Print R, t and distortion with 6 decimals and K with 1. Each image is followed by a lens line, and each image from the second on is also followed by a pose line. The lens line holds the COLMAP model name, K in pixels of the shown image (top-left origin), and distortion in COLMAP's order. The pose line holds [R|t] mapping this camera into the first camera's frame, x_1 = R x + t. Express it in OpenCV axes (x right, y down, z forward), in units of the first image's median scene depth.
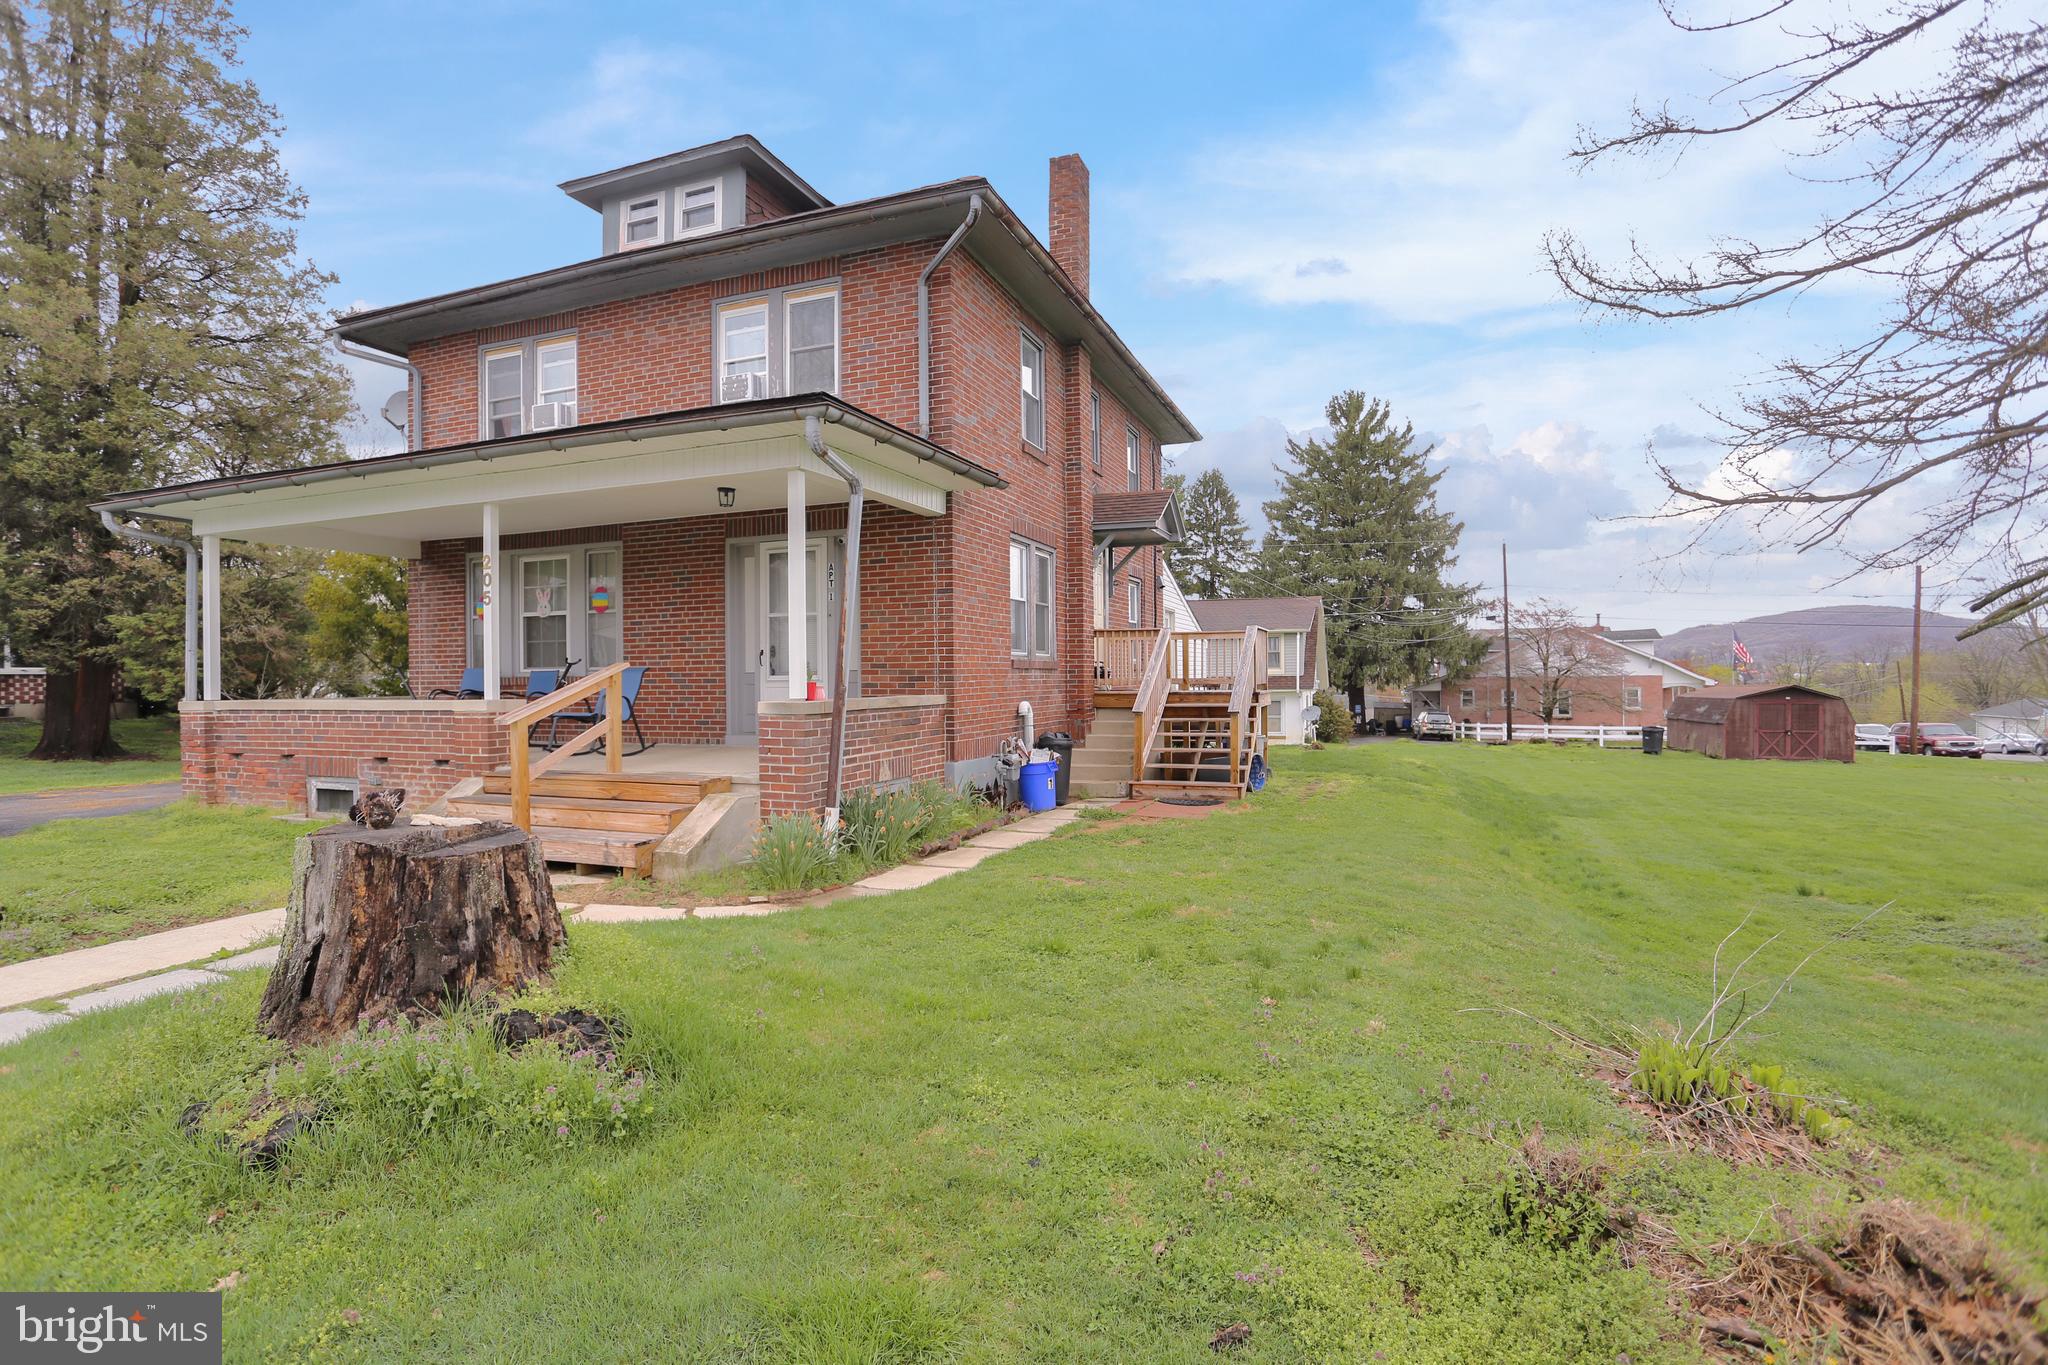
lens RADIAL K [[992.8, 0, 997.5], [0, 992.8, 708.6], [0, 0, 1]] dist [-0.061224, 0.027534]
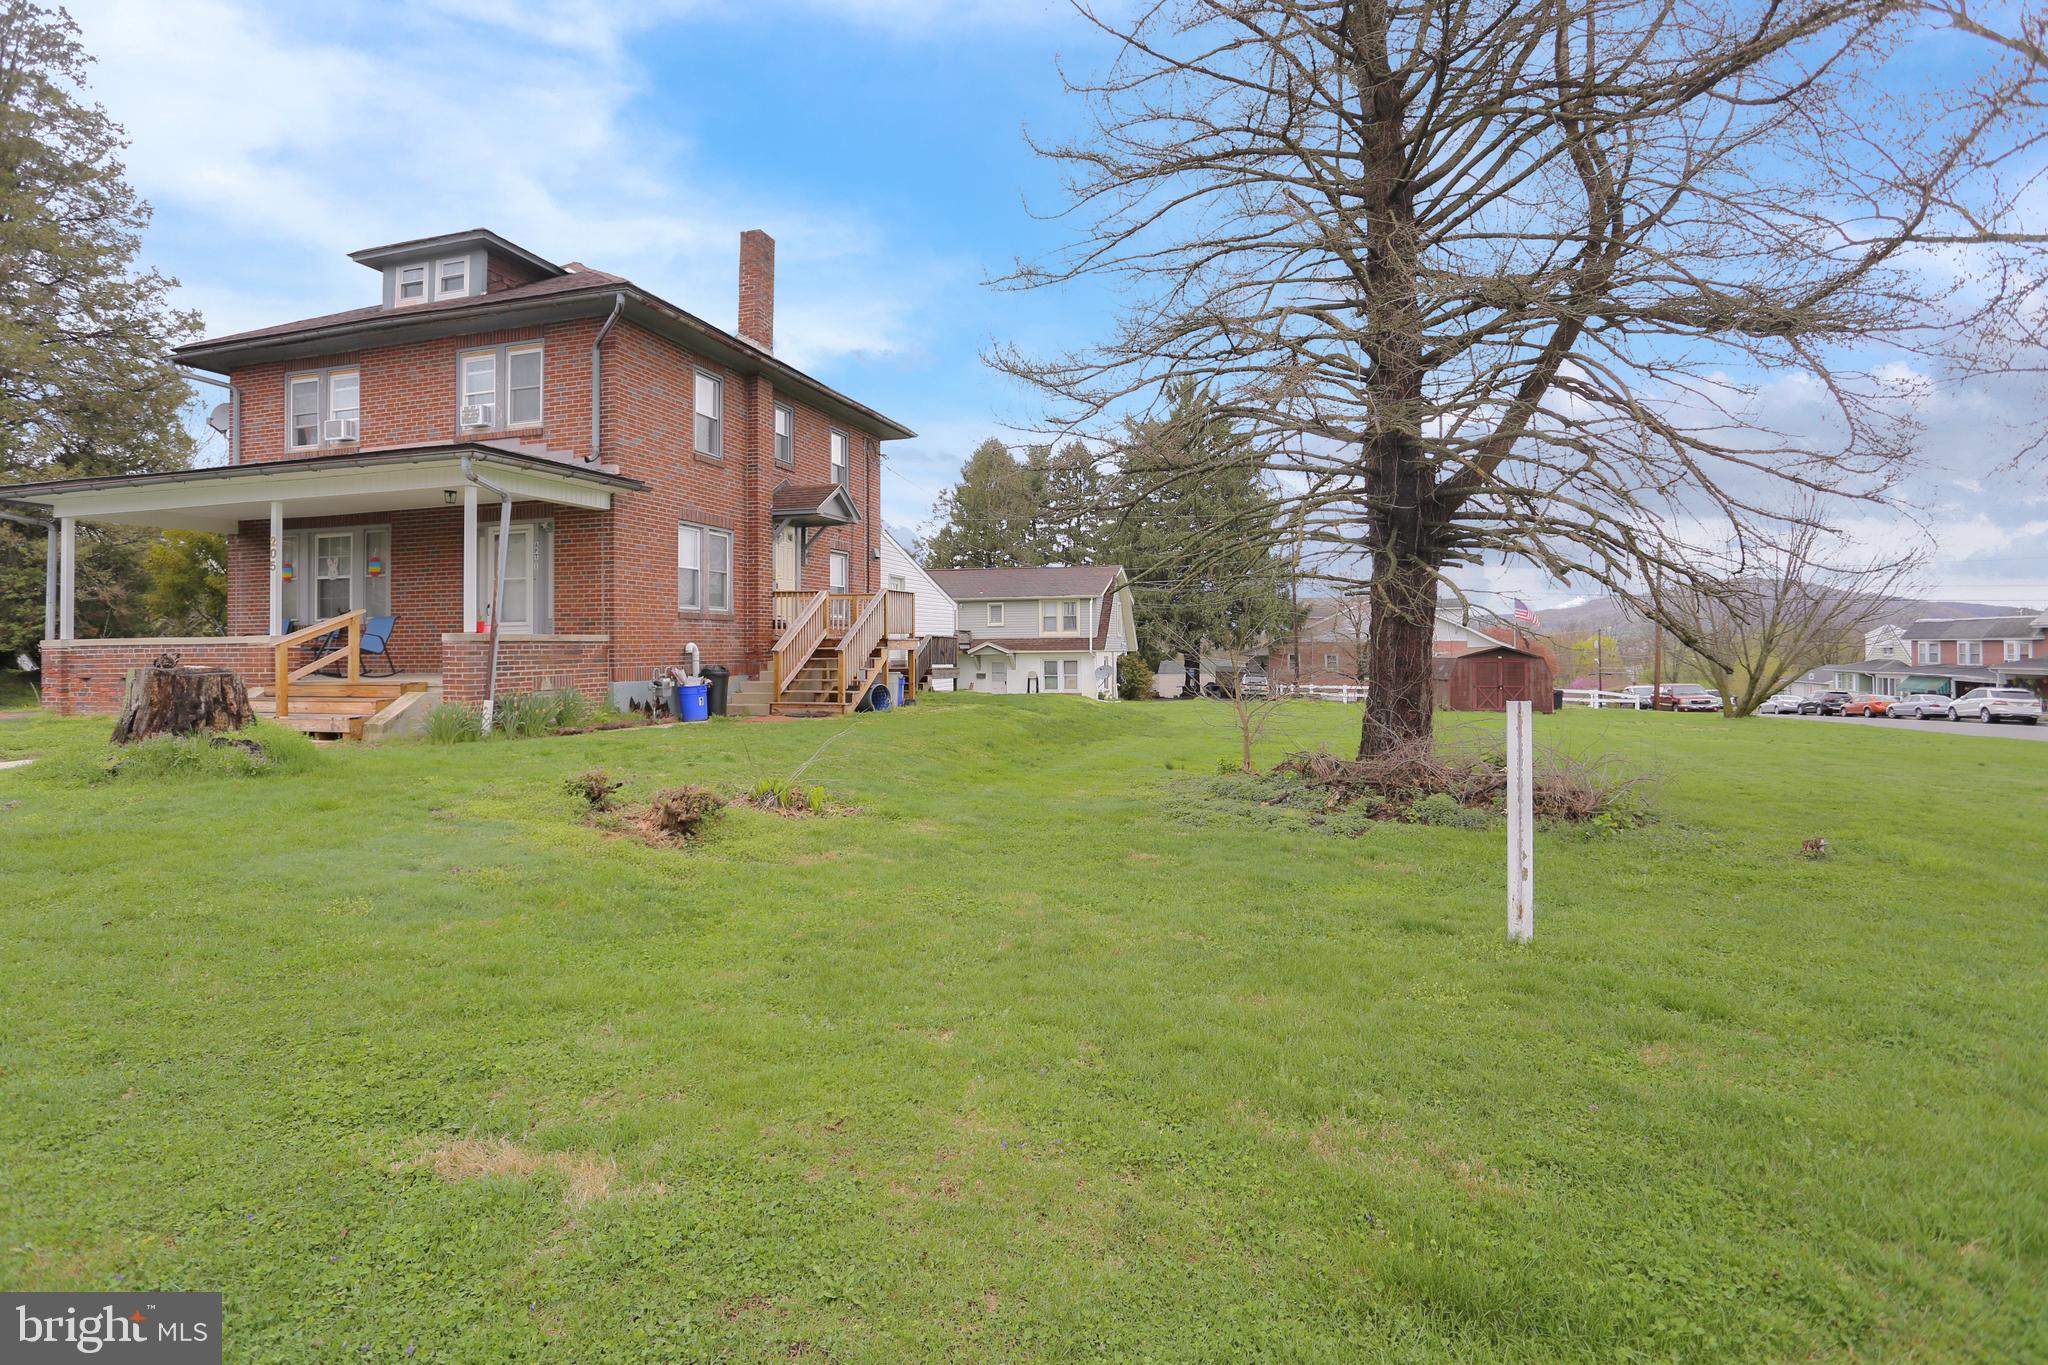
lens RADIAL K [[1032.2, 0, 987.5], [0, 1032.2, 657.9], [0, 0, 1]] dist [-0.063843, 0.029080]
pose [[0.997047, 0.000441, 0.076789, 0.317706], [0.001229, 0.999764, -0.021693, 0.043244], [-0.076780, 0.021723, 0.996811, -0.429306]]
